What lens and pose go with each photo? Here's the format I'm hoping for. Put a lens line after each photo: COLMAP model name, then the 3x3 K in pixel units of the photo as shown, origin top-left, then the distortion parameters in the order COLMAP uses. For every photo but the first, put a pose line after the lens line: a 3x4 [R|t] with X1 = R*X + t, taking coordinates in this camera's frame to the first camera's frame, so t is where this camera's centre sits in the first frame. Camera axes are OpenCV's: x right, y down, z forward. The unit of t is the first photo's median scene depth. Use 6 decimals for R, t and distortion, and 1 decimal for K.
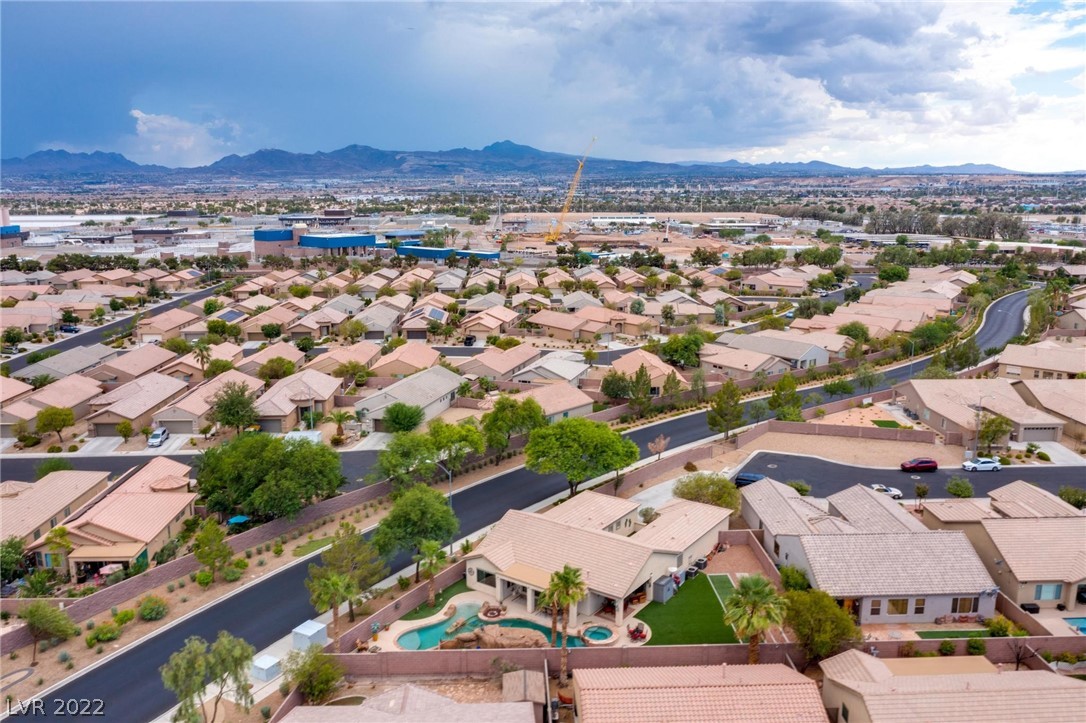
lens RADIAL K [[854.8, 0, 543.0], [0, 854.8, 361.5], [0, 0, 1]] dist [-0.017689, -0.001285]
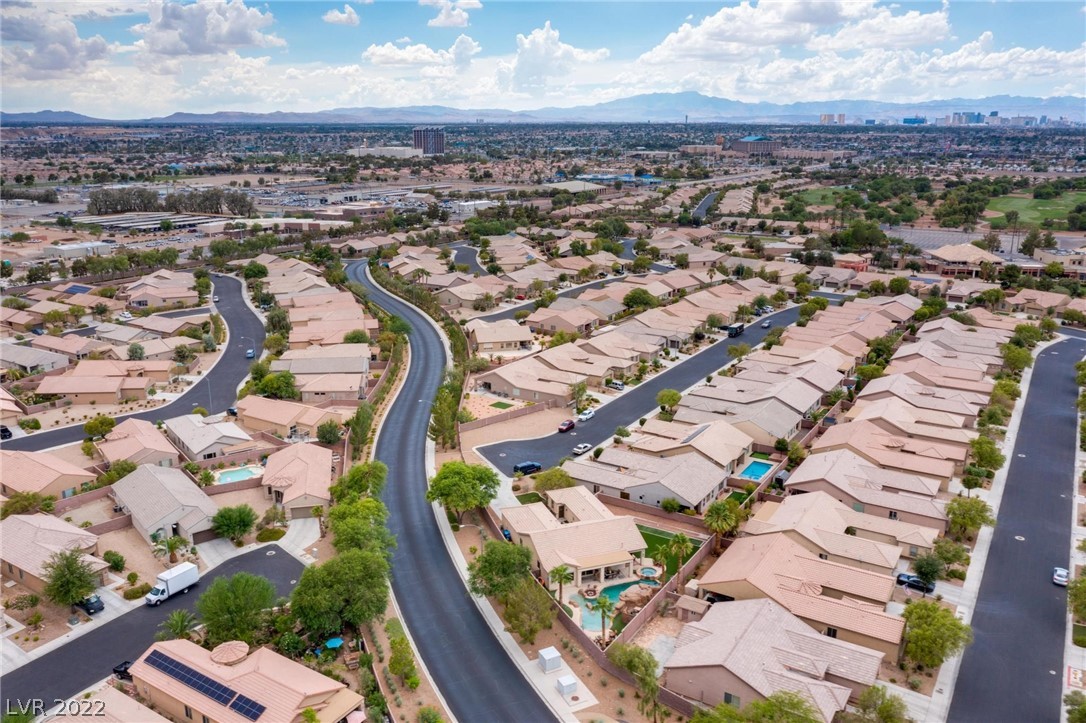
lens RADIAL K [[854.8, 0, 543.0], [0, 854.8, 361.5], [0, 0, 1]] dist [-0.017689, -0.001285]
pose [[0.565235, -0.217368, 0.795777, -0.576391], [0.169726, 0.974665, 0.145676, -0.164141], [-0.807281, 0.052722, 0.587808, 0.062429]]
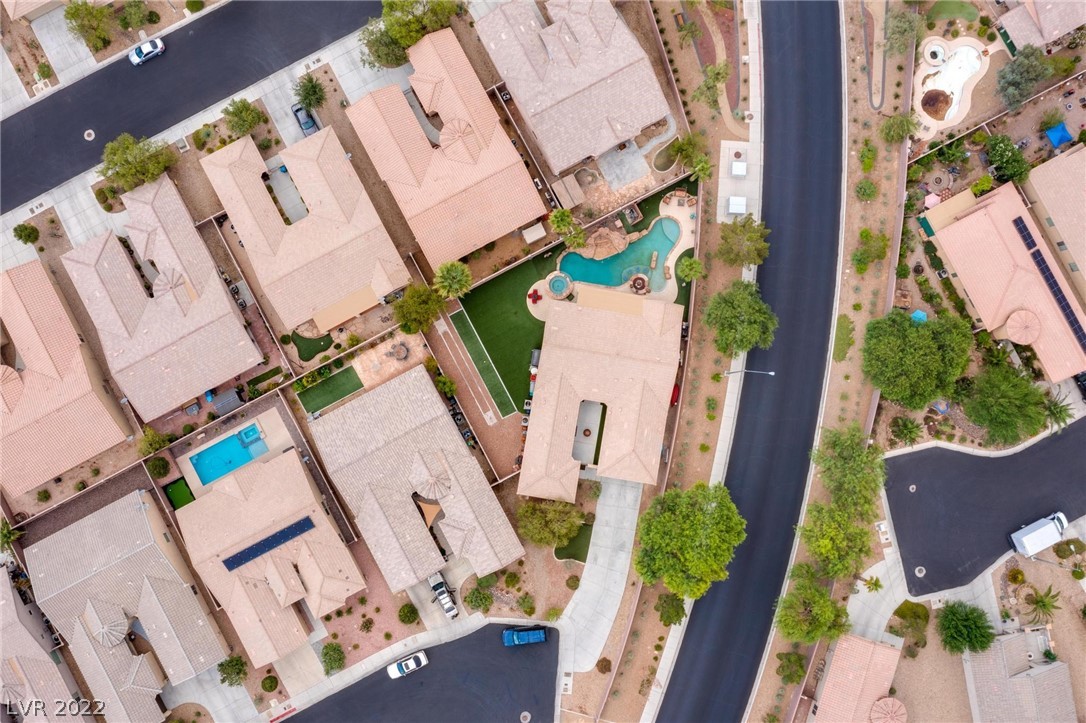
lens RADIAL K [[854.8, 0, 543.0], [0, 854.8, 361.5], [0, 0, 1]] dist [-0.017689, -0.001285]
pose [[-0.901136, 0.433383, -0.011518, 0.071631], [-0.088302, -0.157466, 0.983569, -0.504757], [0.424448, 0.887346, 0.180167, 0.363242]]
